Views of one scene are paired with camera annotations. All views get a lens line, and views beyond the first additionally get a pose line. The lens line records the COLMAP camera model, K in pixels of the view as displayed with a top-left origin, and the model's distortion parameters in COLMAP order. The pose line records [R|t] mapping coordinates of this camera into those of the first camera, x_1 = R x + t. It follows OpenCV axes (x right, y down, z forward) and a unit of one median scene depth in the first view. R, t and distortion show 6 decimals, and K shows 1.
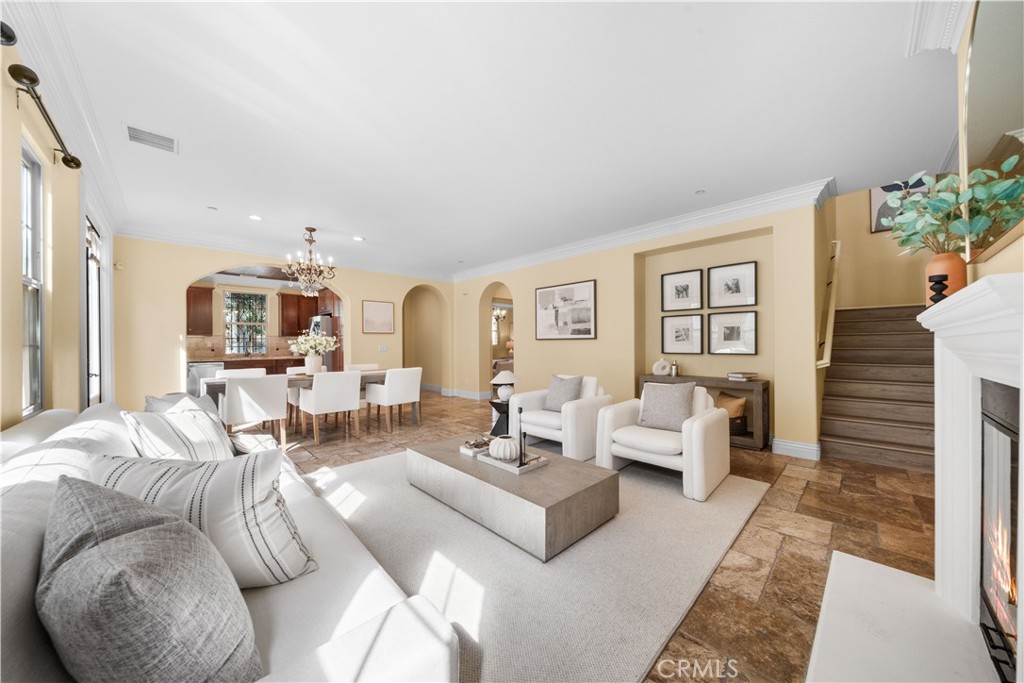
lens RADIAL K [[351.6, 0, 512.0], [0, 351.6, 341.5], [0, 0, 1]] dist [0.000116, 0.000001]
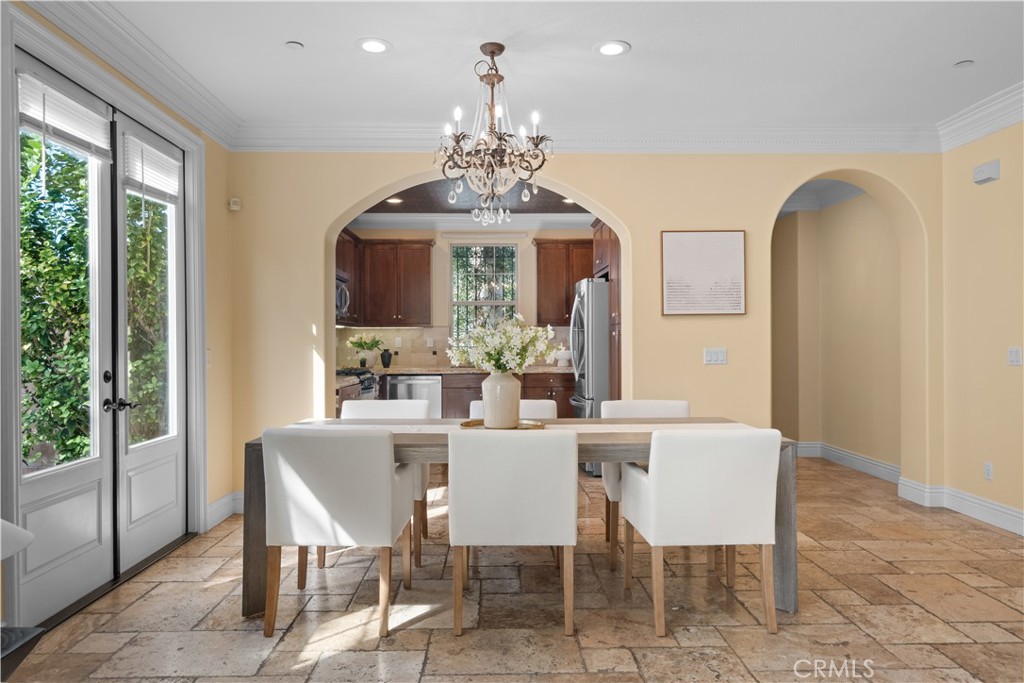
lens RADIAL K [[682.6, 0, 512.0], [0, 682.6, 341.5], [0, 0, 1]] dist [0.006335, 0.002023]
pose [[0.733075, 0.002530, -0.680143, -0.038749], [0.005063, 0.999945, 0.009178, -0.003788], [0.680129, -0.010172, 0.733022, 0.387081]]
